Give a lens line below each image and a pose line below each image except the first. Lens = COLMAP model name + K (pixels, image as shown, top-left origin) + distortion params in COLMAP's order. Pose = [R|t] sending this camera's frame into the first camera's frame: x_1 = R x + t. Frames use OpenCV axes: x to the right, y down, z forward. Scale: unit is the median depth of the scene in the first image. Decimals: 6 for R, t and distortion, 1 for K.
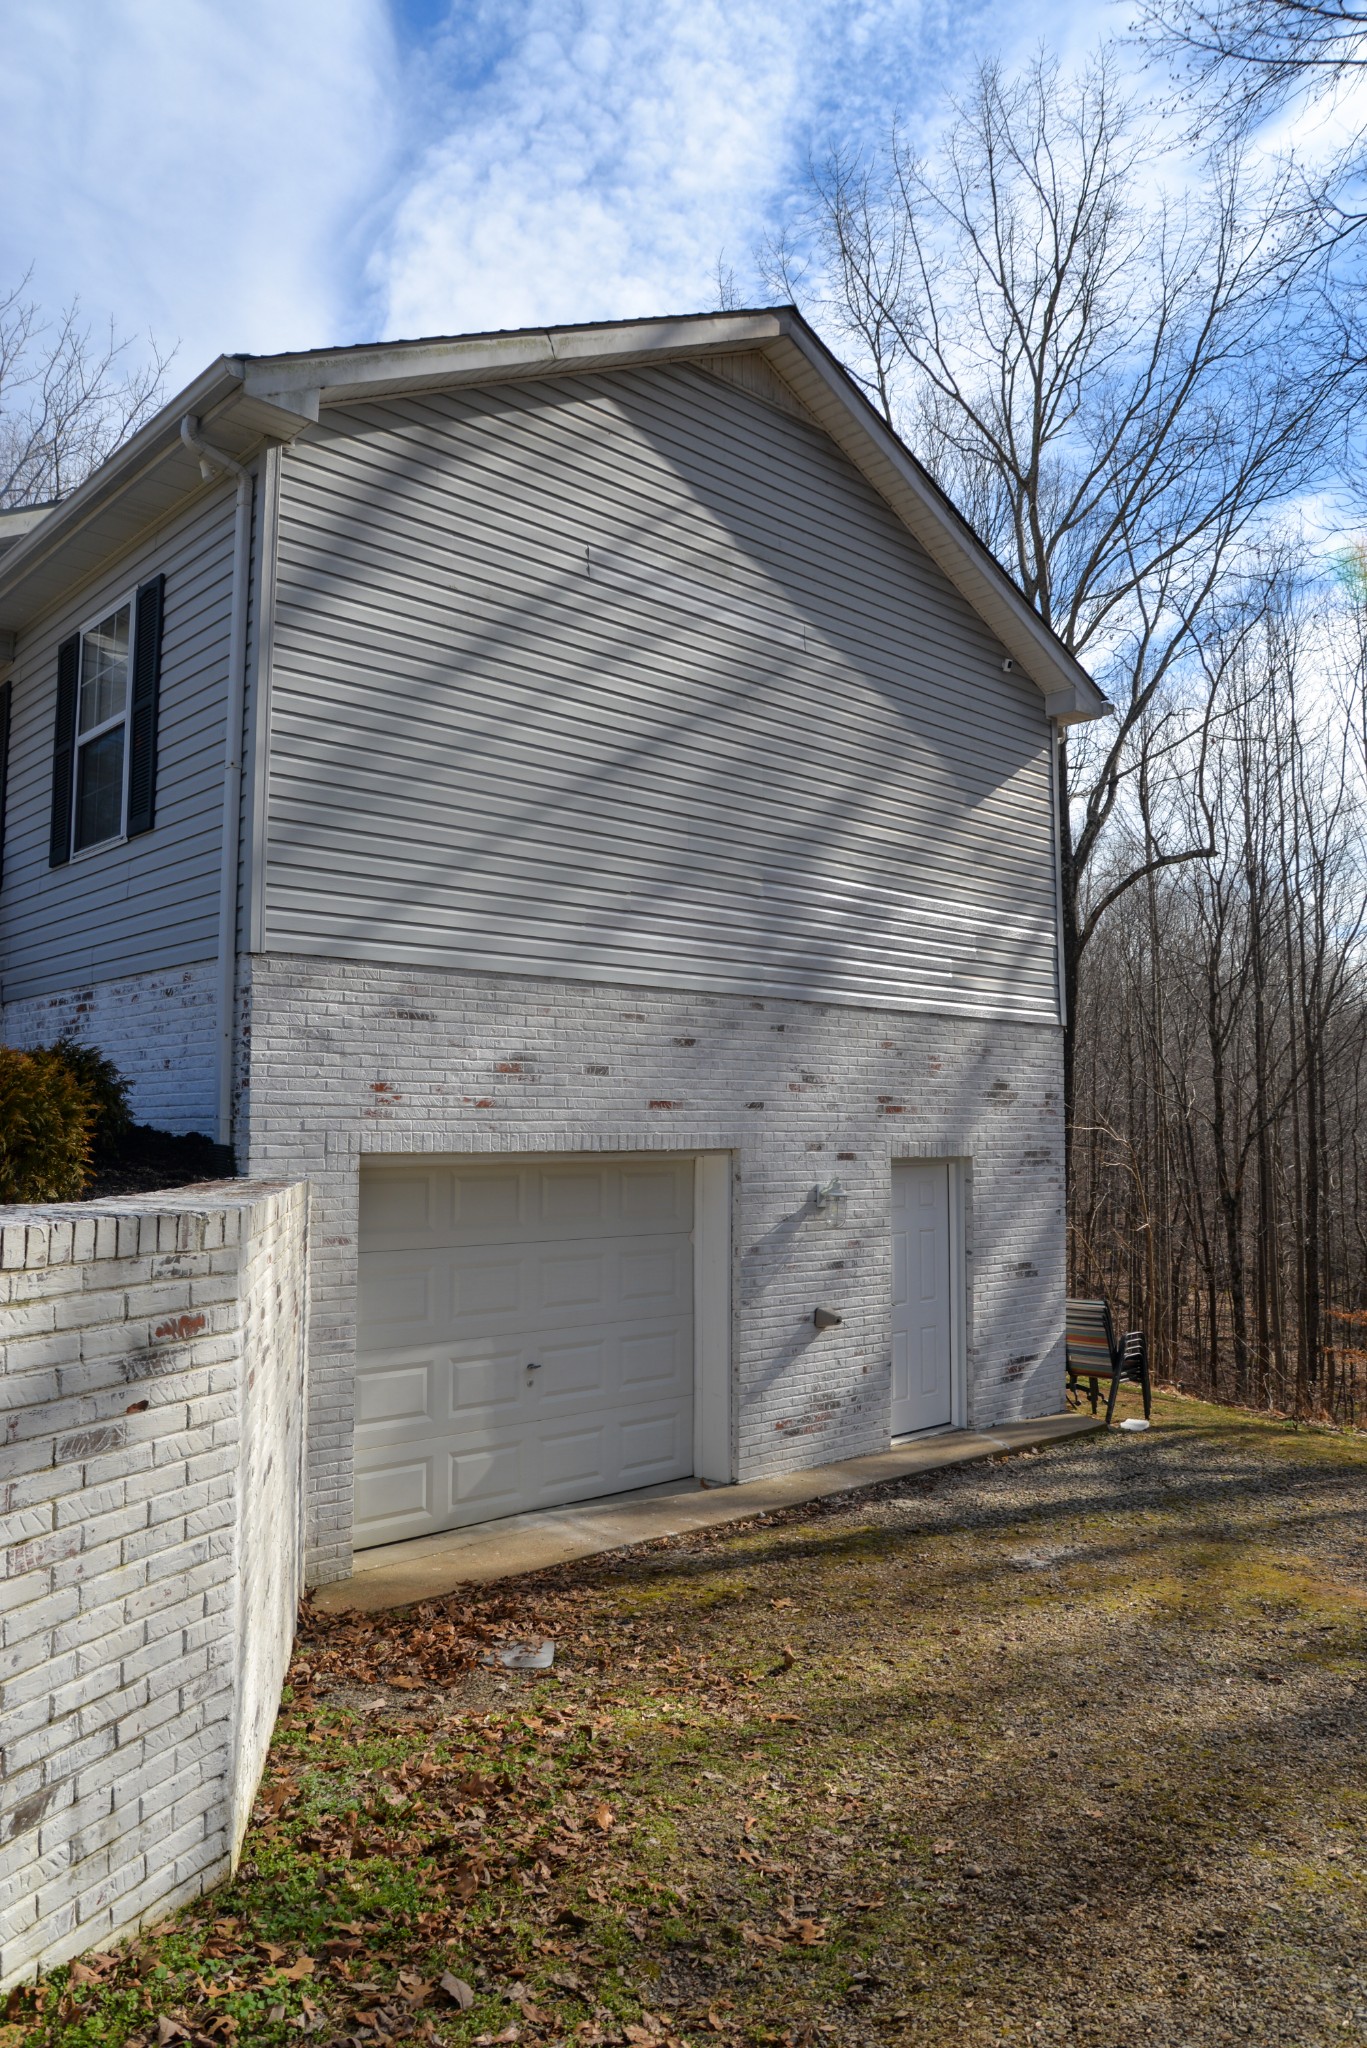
lens RADIAL K [[1505.9, 0, 671.0], [0, 1505.9, 1014.6], [0, 0, 1]] dist [-0.045680, -0.019935]
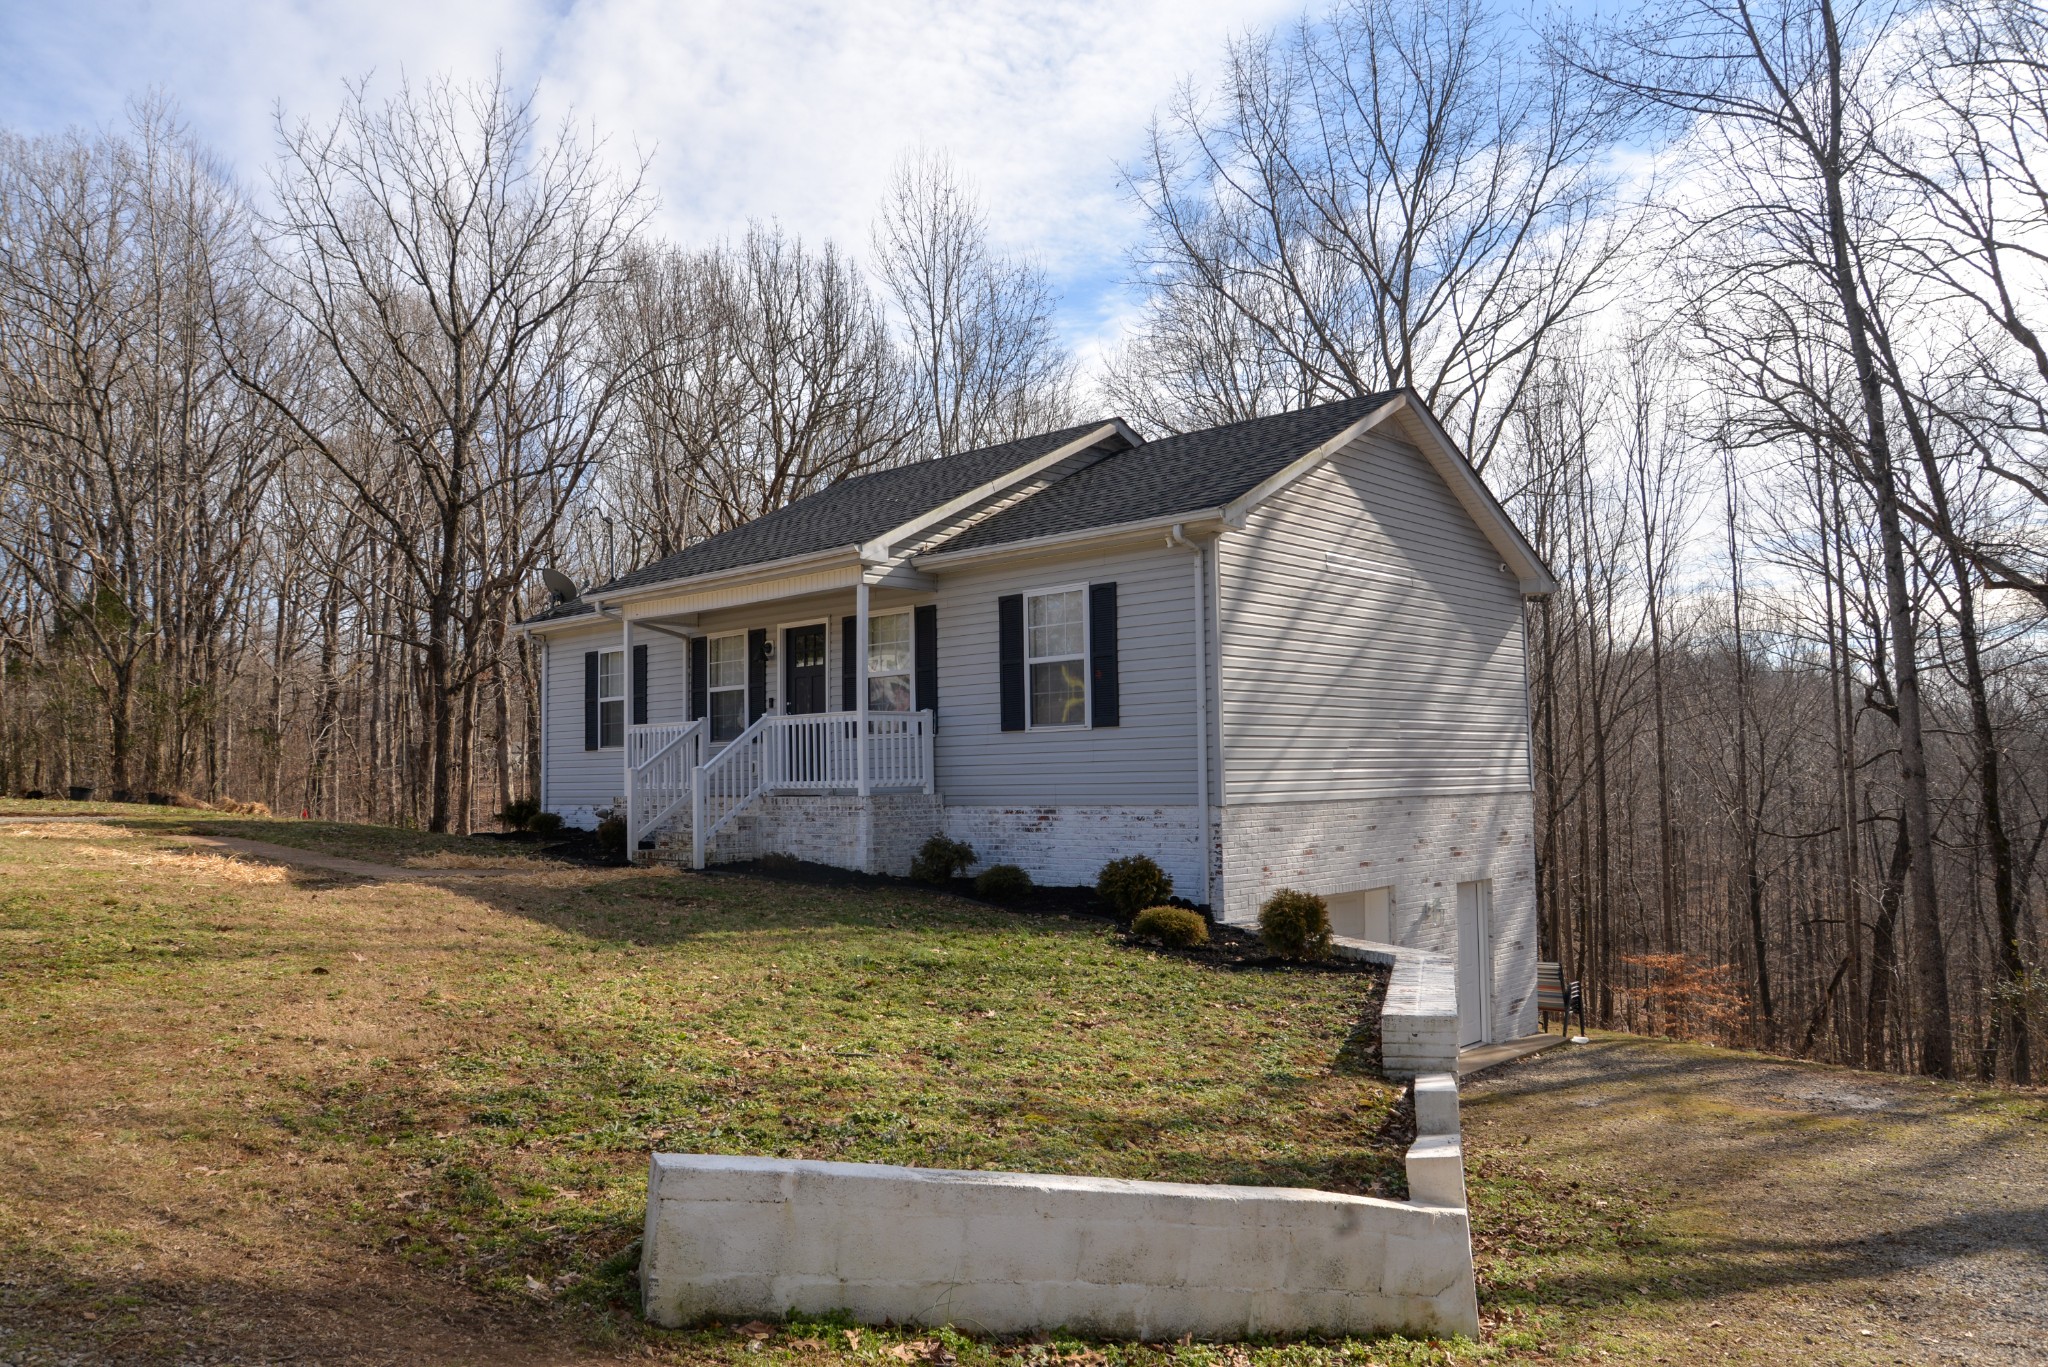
lens RADIAL K [[1505.9, 0, 1034.0], [0, 1505.9, 686.8], [0, 0, 1]] dist [-0.045680, -0.019935]
pose [[0.997181, -0.007857, 0.074621, -0.448202], [0.006701, 0.999854, 0.015738, -0.153825], [-0.074733, -0.015194, 0.997088, -0.631892]]
